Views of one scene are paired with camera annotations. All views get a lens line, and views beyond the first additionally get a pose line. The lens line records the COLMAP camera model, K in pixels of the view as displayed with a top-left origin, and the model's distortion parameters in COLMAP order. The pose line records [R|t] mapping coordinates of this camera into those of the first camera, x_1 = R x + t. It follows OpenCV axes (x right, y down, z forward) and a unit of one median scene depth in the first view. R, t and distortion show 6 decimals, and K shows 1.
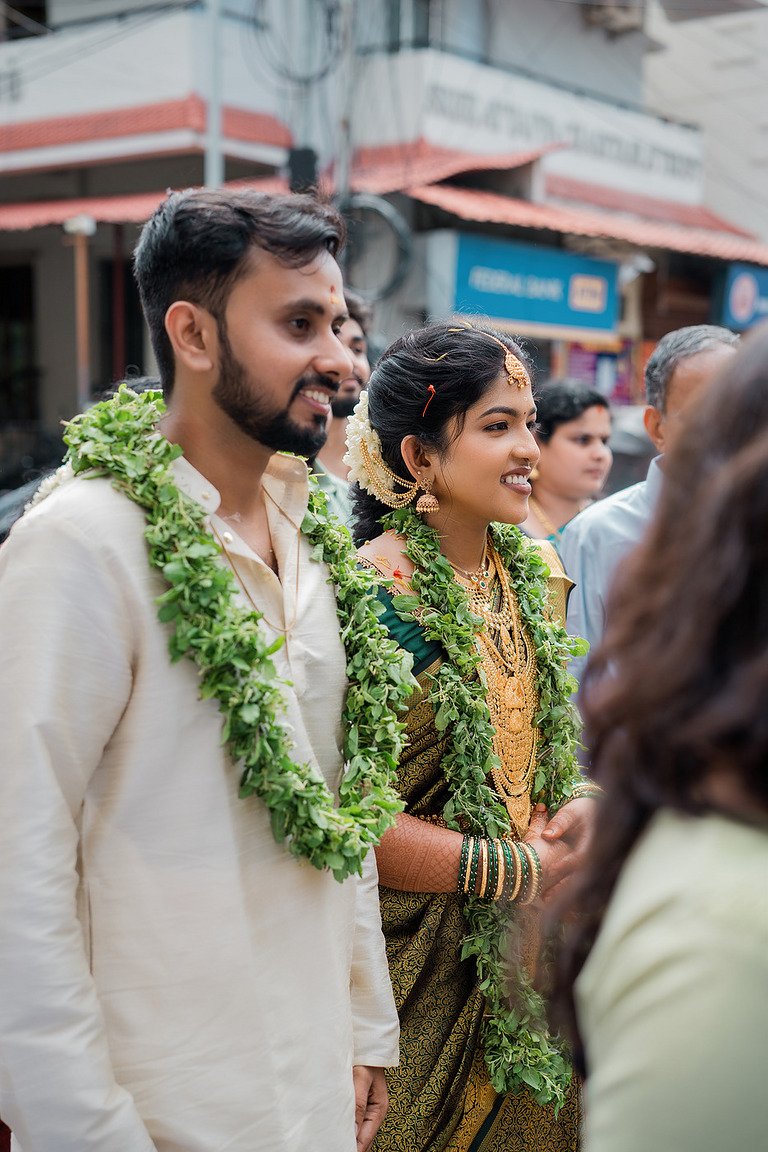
lens RADIAL K [[1438.8, 0, 386.5], [0, 1438.8, 631.6], [0, 0, 1]] dist [0.142719, 0.000000]
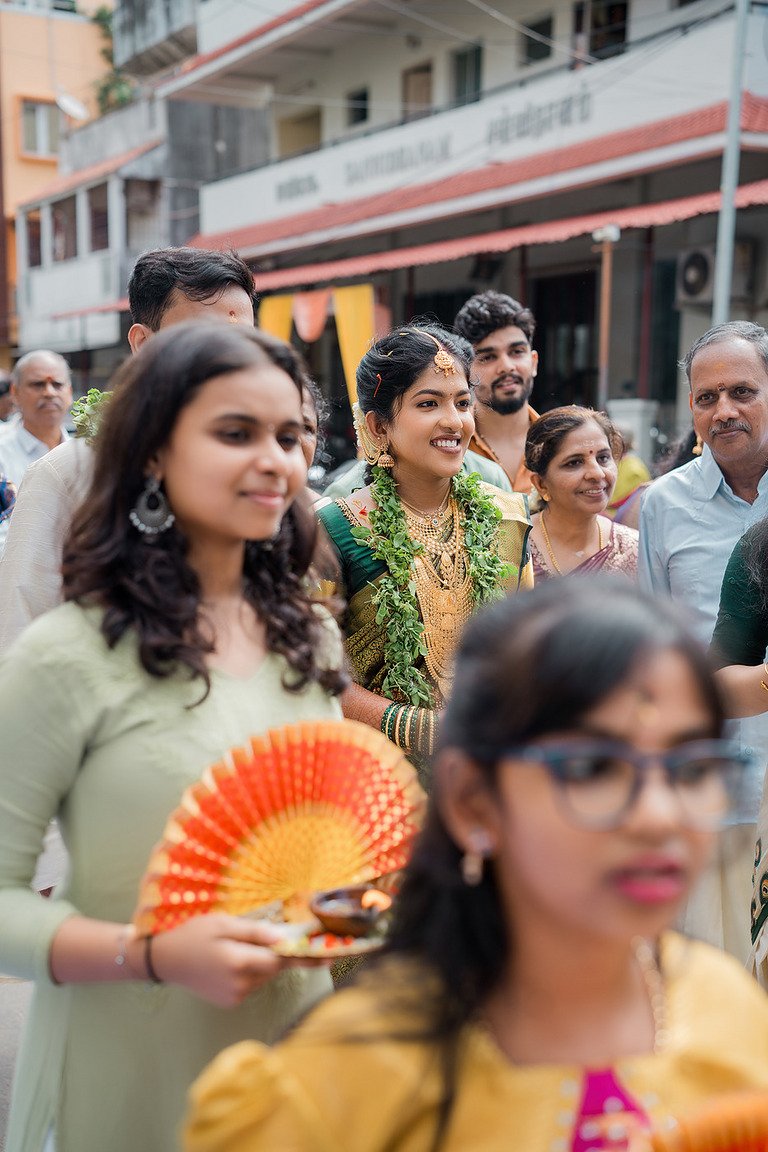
lens RADIAL K [[1438.8, 0, 388.2], [0, 1438.8, 622.1], [0, 0, 1]] dist [0.142719, 0.000000]
pose [[0.913072, 0.047830, -0.404983, 0.588557], [-0.049633, 0.998749, 0.006054, 0.056153], [0.404766, 0.014573, 0.914304, -0.253952]]
